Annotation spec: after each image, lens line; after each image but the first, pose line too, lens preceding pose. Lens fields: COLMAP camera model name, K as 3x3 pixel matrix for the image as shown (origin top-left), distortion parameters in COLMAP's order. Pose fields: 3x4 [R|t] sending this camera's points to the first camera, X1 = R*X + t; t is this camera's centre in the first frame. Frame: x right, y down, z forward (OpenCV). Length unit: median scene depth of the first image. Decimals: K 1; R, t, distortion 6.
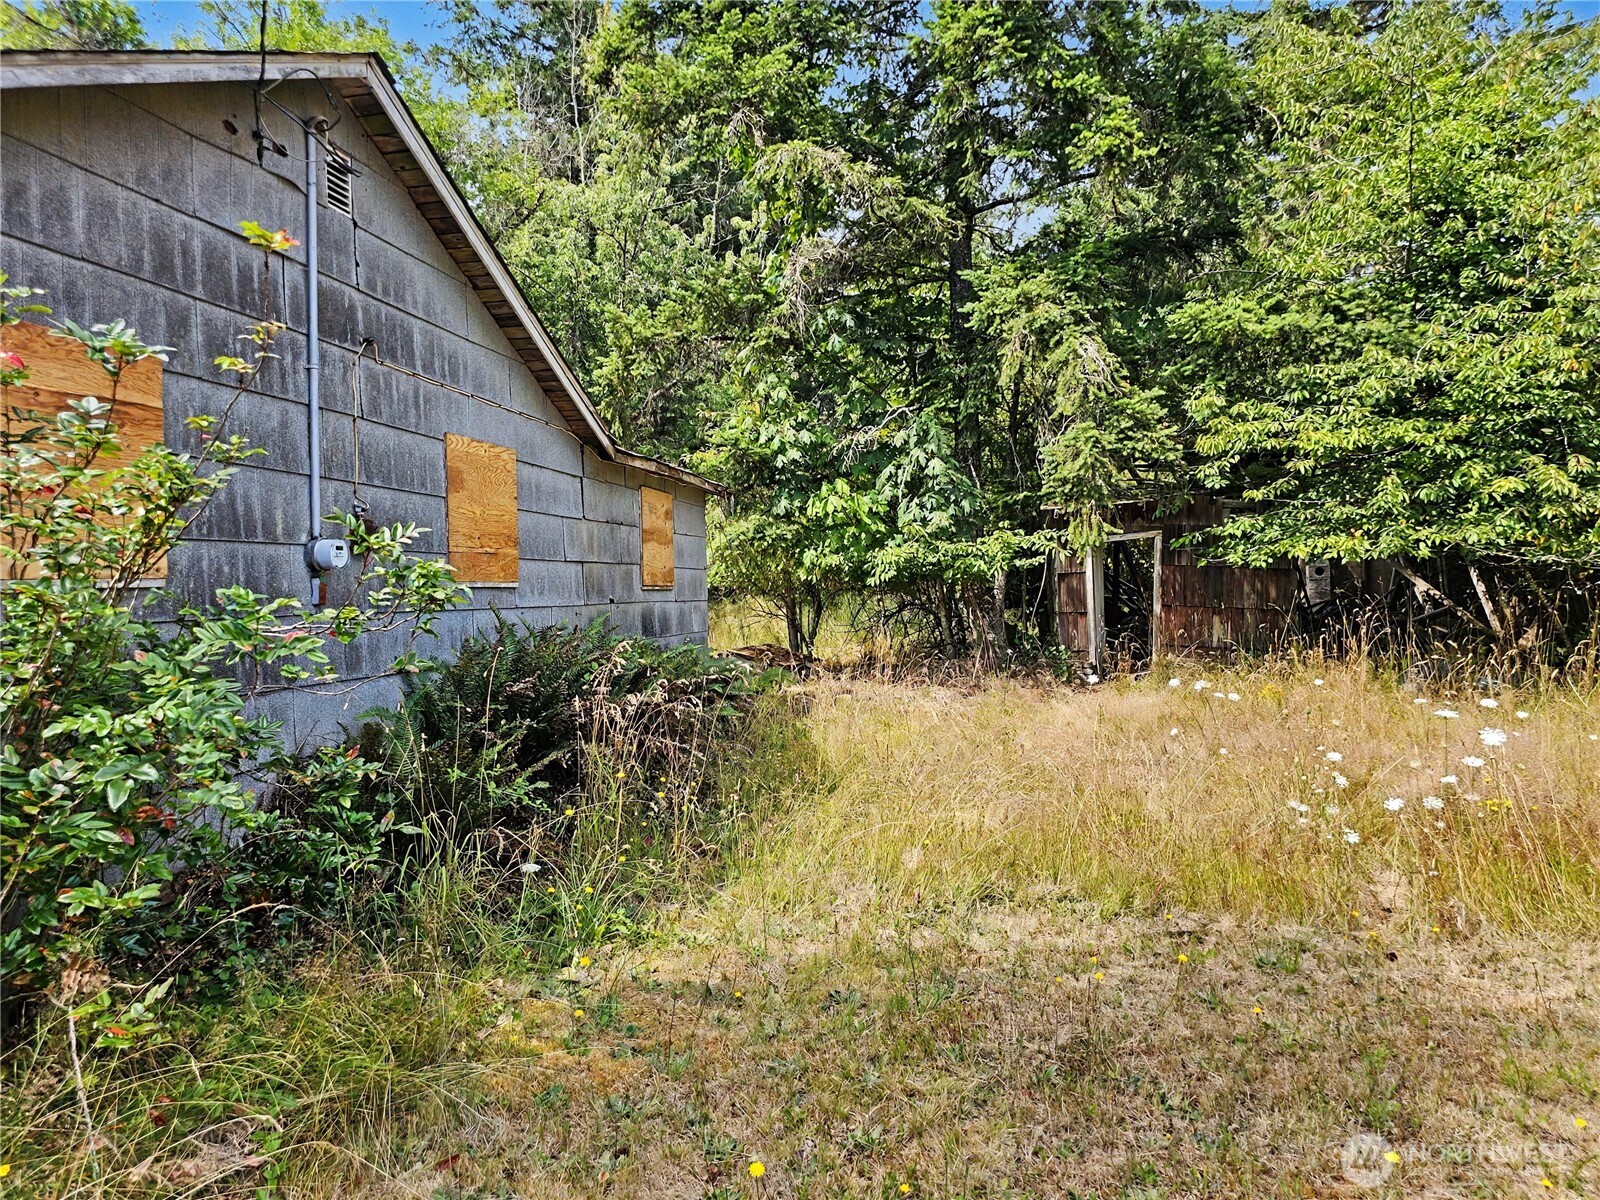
lens RADIAL K [[1067.0, 0, 799.1], [0, 1067.0, 603.3], [0, 0, 1]] dist [0.049152, -0.055545]
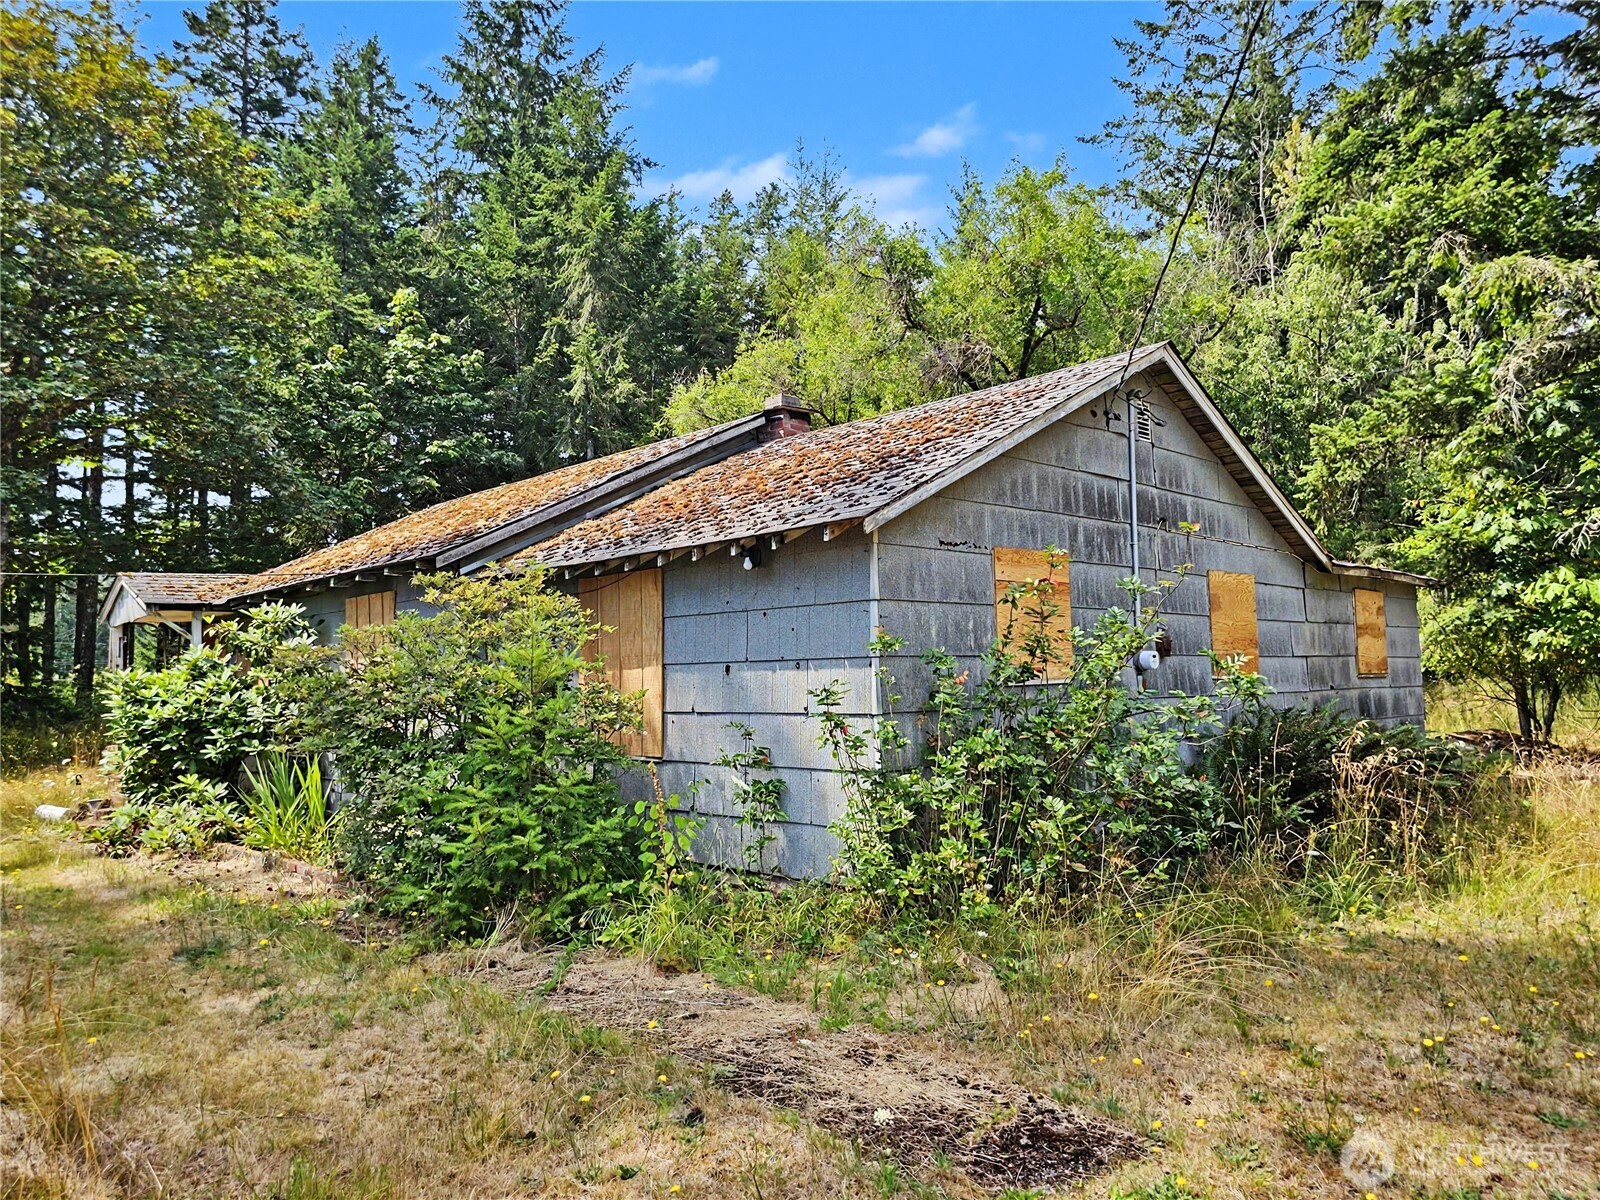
lens RADIAL K [[1067.0, 0, 799.1], [0, 1067.0, 603.3], [0, 0, 1]] dist [0.049152, -0.055545]
pose [[0.822392, -0.033116, -0.567957, 0.024825], [-0.004038, 0.997940, -0.064034, -0.014968], [0.568907, 0.054955, 0.820564, -0.347047]]
